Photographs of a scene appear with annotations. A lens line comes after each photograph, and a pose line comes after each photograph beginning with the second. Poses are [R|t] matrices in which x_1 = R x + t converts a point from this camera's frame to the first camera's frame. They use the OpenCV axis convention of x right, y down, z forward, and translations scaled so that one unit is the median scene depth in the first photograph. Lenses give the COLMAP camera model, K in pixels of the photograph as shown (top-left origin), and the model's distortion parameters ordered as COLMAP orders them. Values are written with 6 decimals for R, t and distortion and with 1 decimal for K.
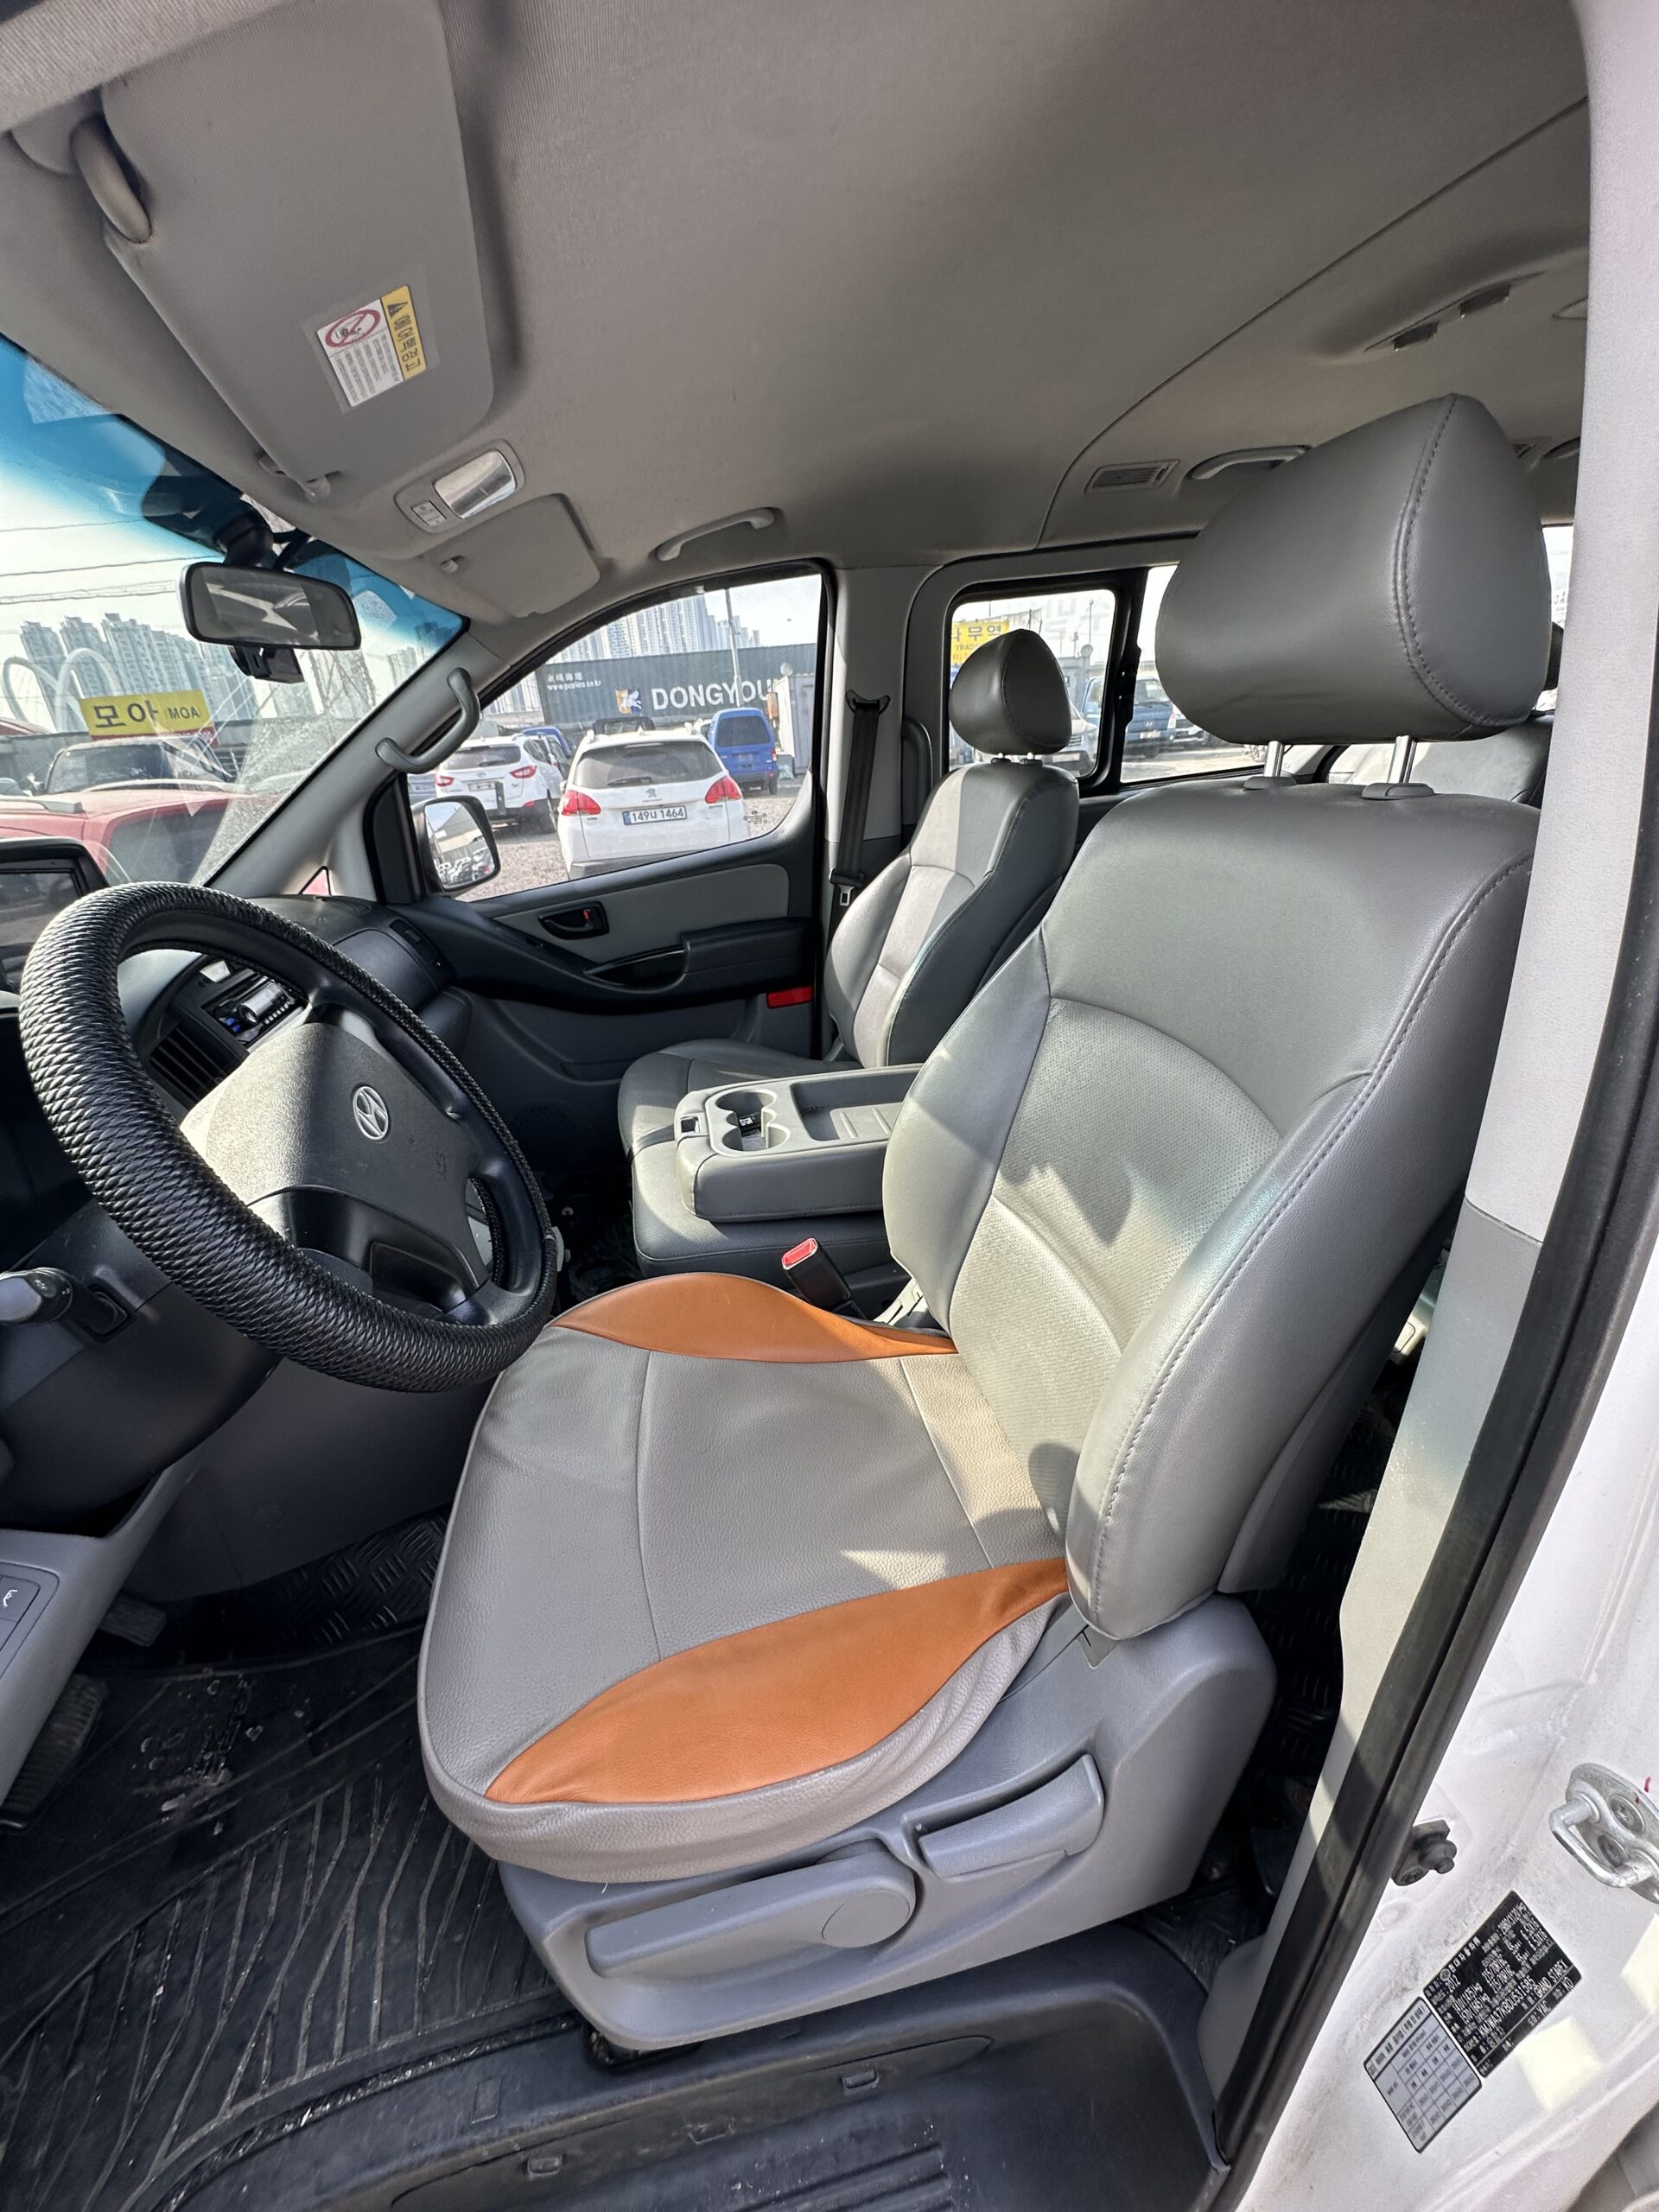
lens RADIAL K [[883.5, 0, 826.0], [0, 883.5, 1102.8], [0, 0, 1]] dist [-0.004900, 0.001344]
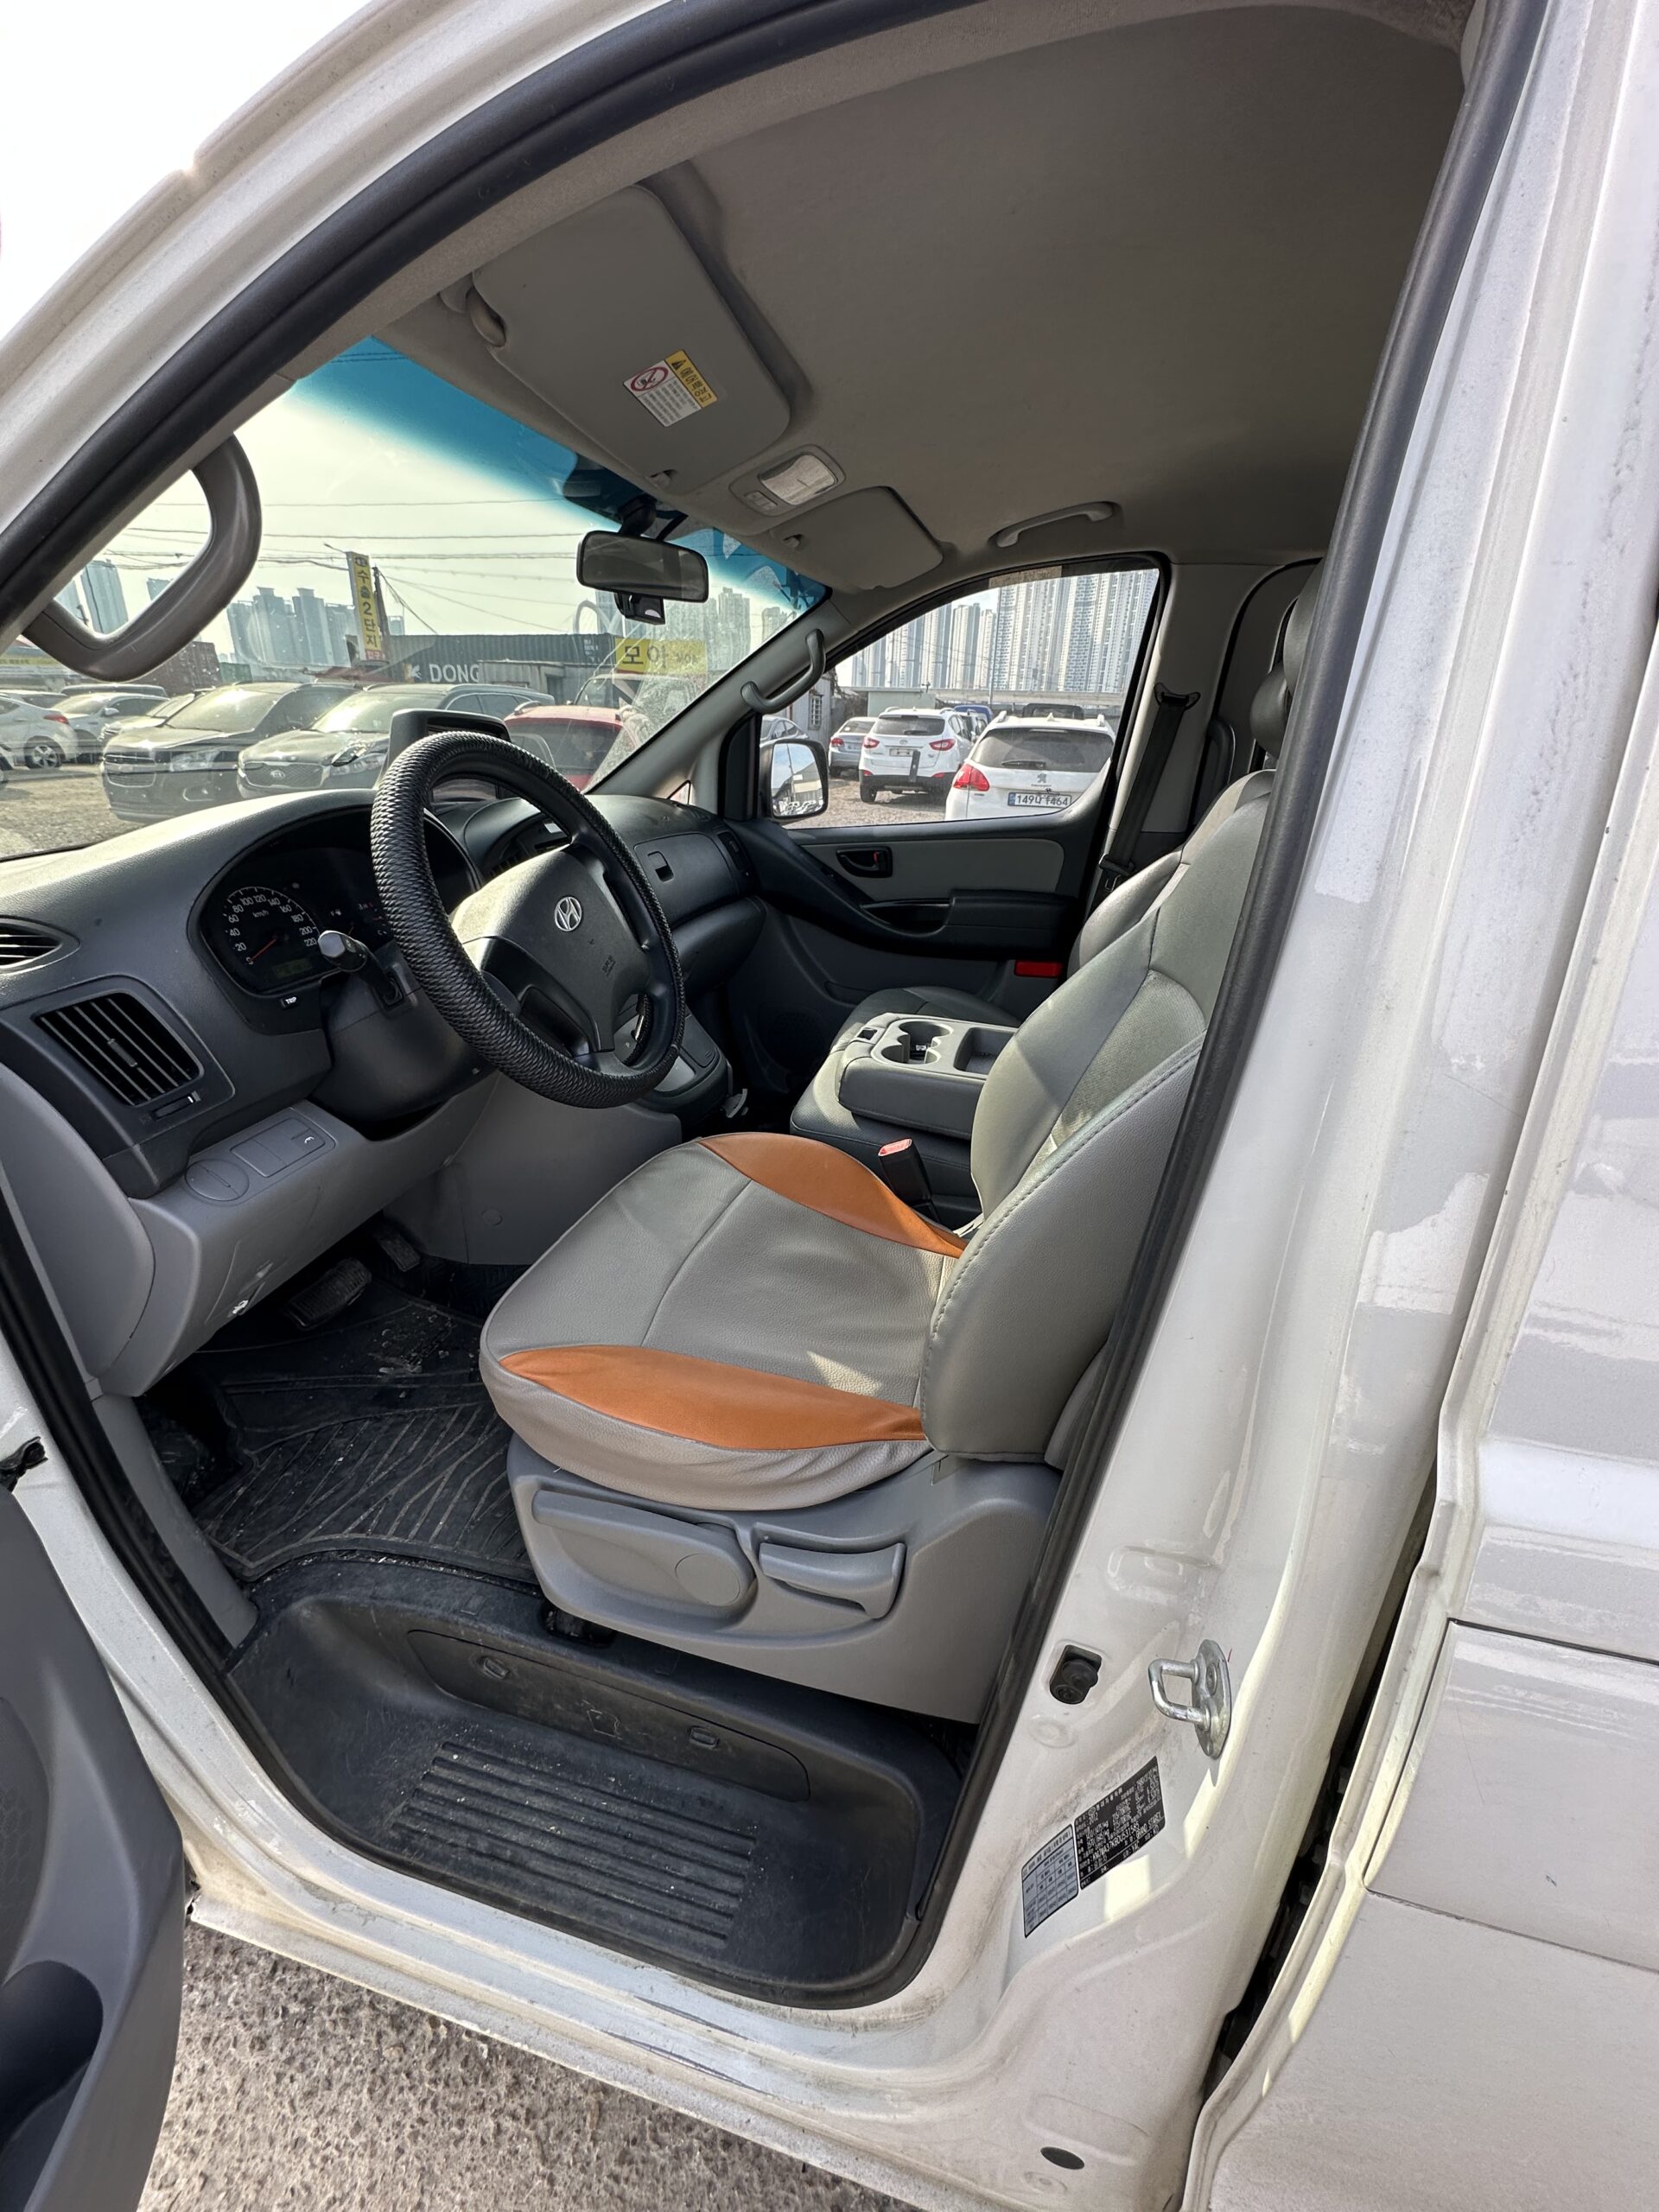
lens RADIAL K [[883.5, 0, 831.1], [0, 883.5, 1103.8], [0, 0, 1]] dist [-0.004900, 0.001344]
pose [[0.895347, 0.271761, -0.352845, 0.266819], [-0.267343, 0.961590, 0.062231, 0.060099], [0.356204, 0.038613, 0.933610, -0.109560]]
